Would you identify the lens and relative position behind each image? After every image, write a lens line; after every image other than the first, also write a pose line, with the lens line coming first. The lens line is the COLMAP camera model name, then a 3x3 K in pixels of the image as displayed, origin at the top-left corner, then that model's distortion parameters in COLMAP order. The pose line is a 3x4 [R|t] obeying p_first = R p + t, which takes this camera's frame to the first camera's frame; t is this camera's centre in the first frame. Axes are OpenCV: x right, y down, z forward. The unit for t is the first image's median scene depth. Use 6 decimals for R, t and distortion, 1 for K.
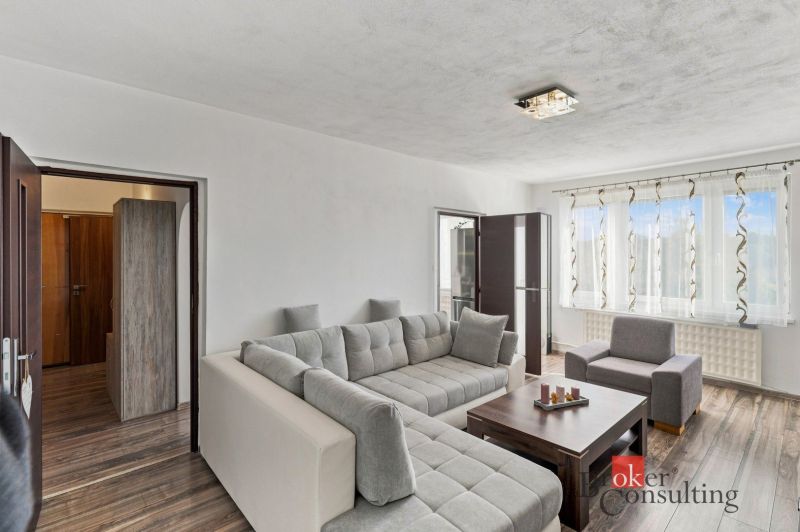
lens RADIAL K [[382.6, 0, 403.9], [0, 382.6, 260.4], [0, 0, 1]] dist [-0.001309, 0.001758]
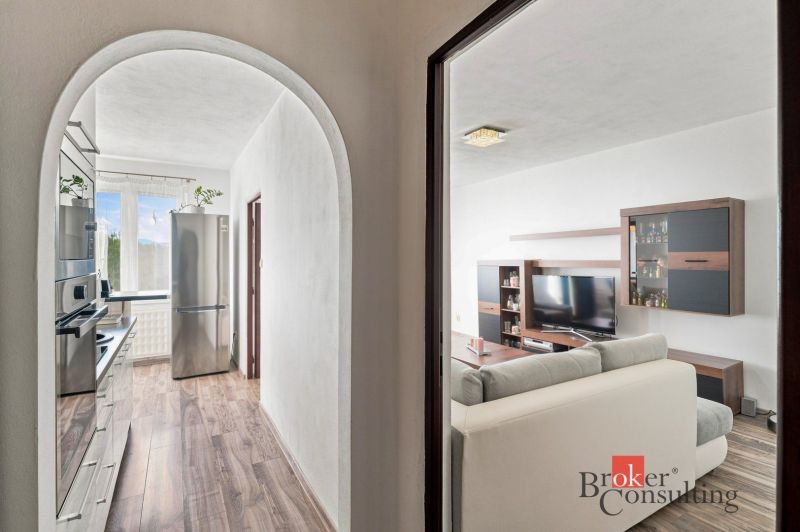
lens RADIAL K [[382.6, 0, 397.3], [0, 382.6, 260.1], [0, 0, 1]] dist [-0.001309, 0.001758]
pose [[0.202507, -0.002172, 0.979278, -0.750381], [0.026623, 0.999640, -0.003289, 0.028363], [-0.978919, 0.026737, 0.202492, 0.729290]]
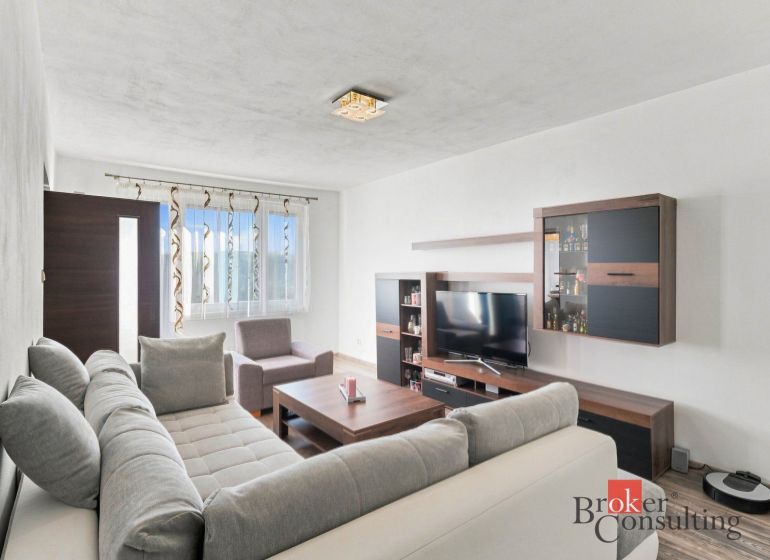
lens RADIAL K [[403.4, 0, 382.2], [0, 403.4, 275.3], [0, 0, 1]] dist [0.003530, -0.002948]
pose [[0.078446, -0.011256, 0.996855, -0.504338], [0.025892, 0.999622, 0.009249, 0.029661], [-0.996582, 0.025085, 0.078708, 0.602828]]
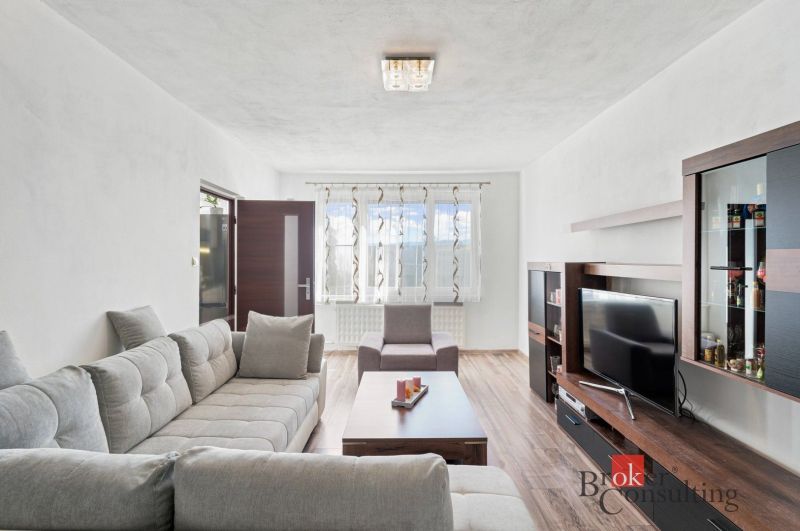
lens RADIAL K [[382.6, 0, 401.8], [0, 382.6, 261.5], [0, 0, 1]] dist [-0.001309, 0.001758]
pose [[0.671074, -0.003700, 0.741381, -0.224951], [0.012464, 0.999903, -0.006291, 0.033658], [-0.741286, 0.013462, 0.671054, 0.279335]]
